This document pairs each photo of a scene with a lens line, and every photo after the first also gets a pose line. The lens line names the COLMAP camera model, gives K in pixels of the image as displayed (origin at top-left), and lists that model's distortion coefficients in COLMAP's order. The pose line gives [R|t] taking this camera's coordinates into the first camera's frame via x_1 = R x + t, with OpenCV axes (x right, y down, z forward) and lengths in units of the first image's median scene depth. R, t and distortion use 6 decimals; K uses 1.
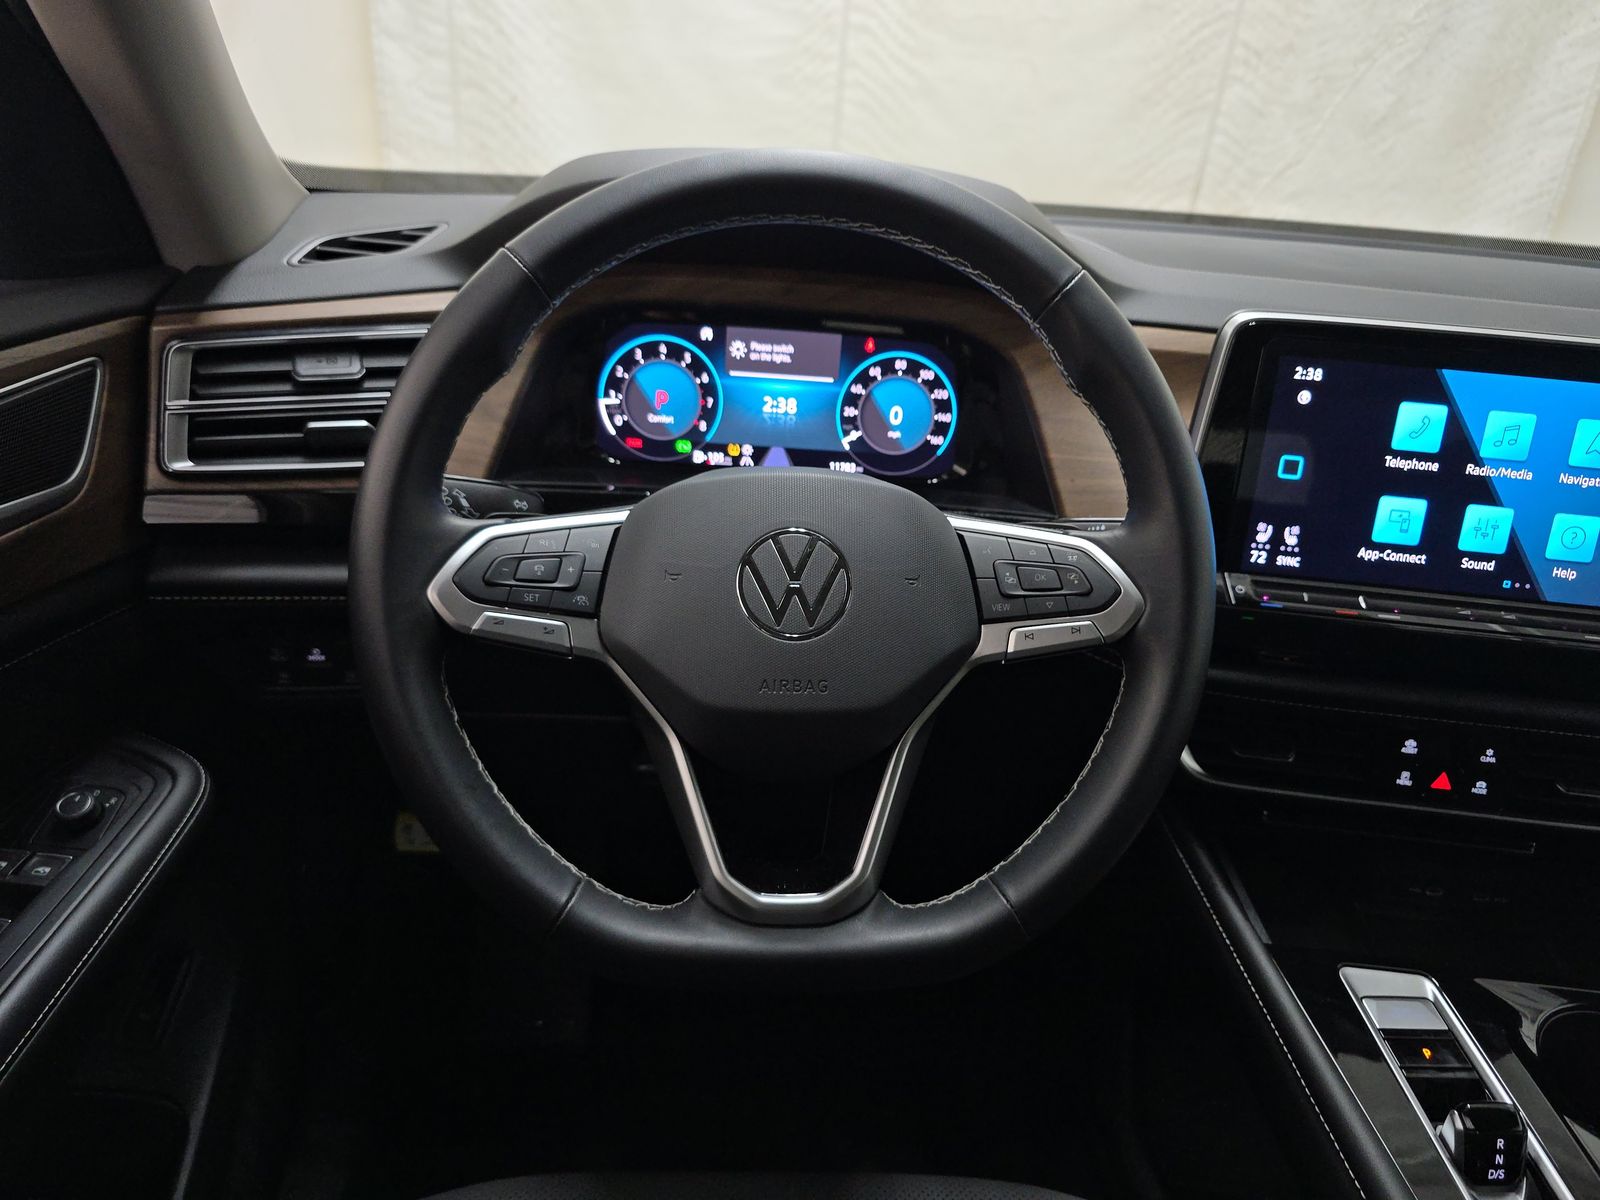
lens RADIAL K [[1080.9, 0, 806.3], [0, 1080.9, 604.5], [0, 0, 1]] dist [0.028113, -0.026495]
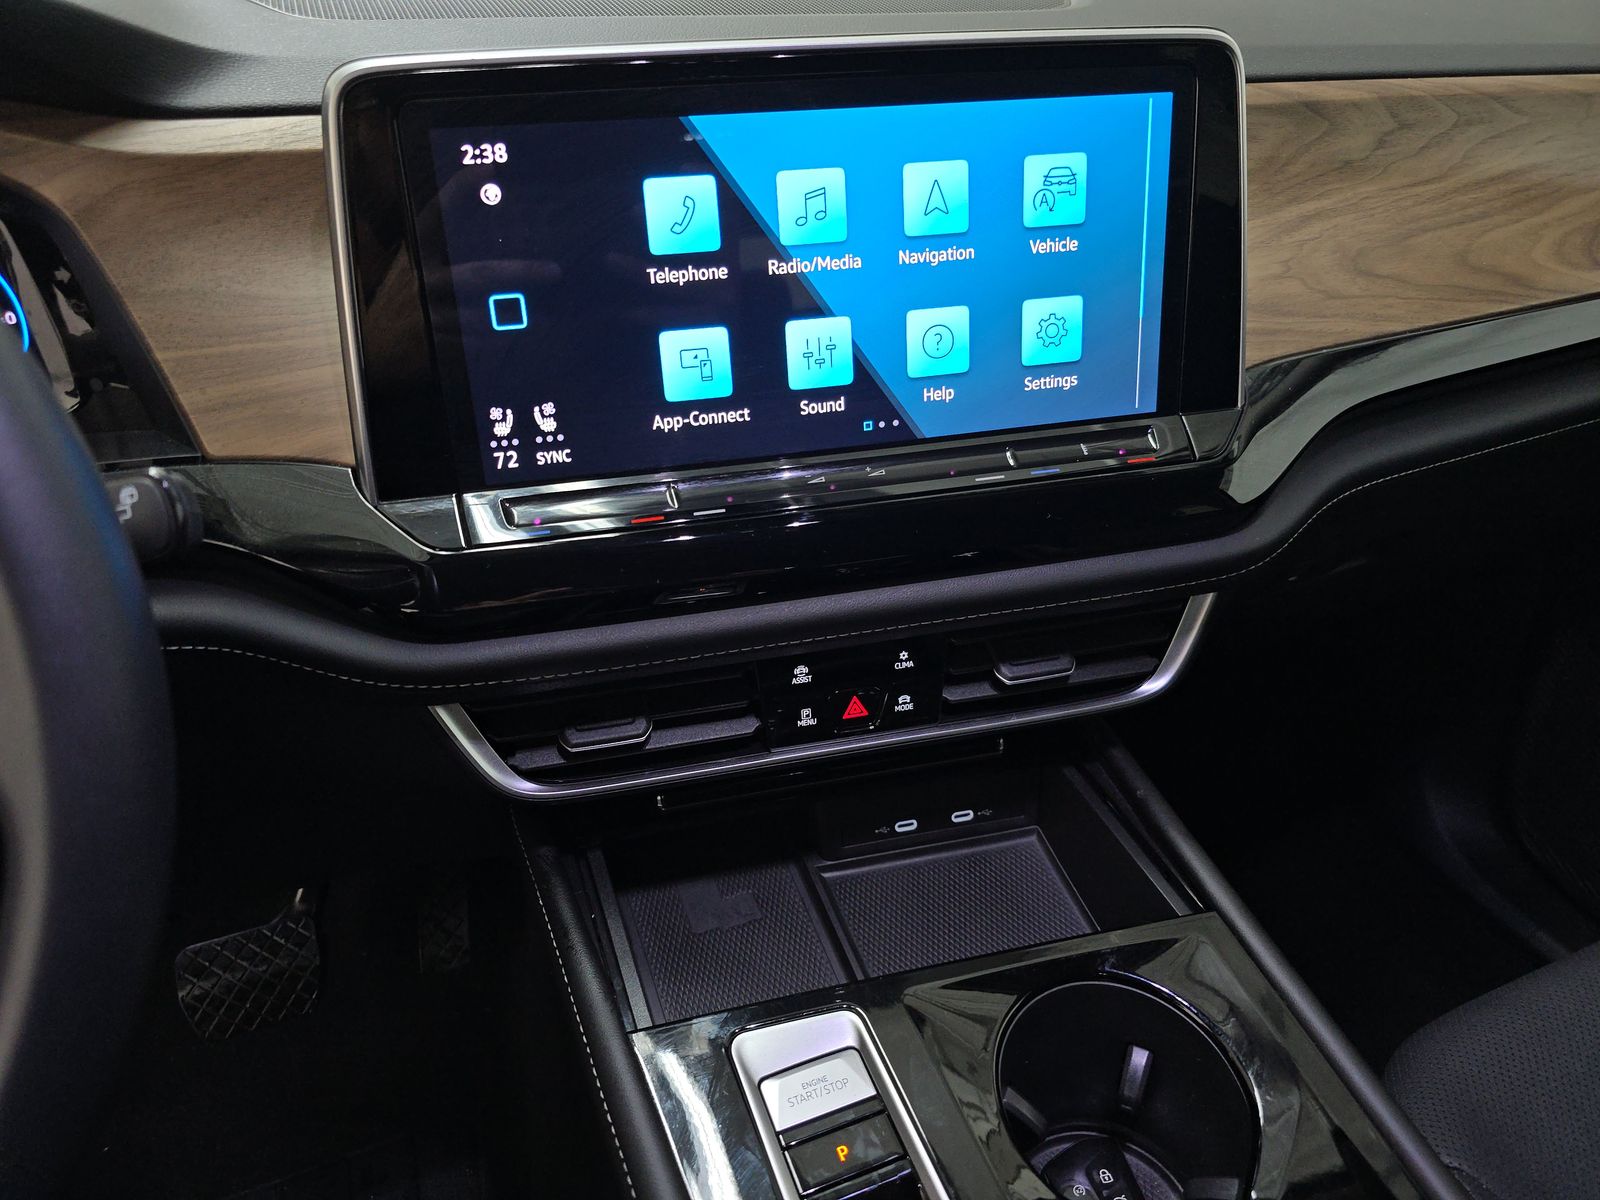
lens RADIAL K [[1080.9, 0, 791.4], [0, 1080.9, 598.3], [0, 0, 1]] dist [0.028113, -0.026495]
pose [[0.945416, -0.240022, 0.220402, 0.421476], [0.209374, 0.965703, 0.153559, -0.028653], [-0.249701, -0.099030, 0.963246, 0.339259]]
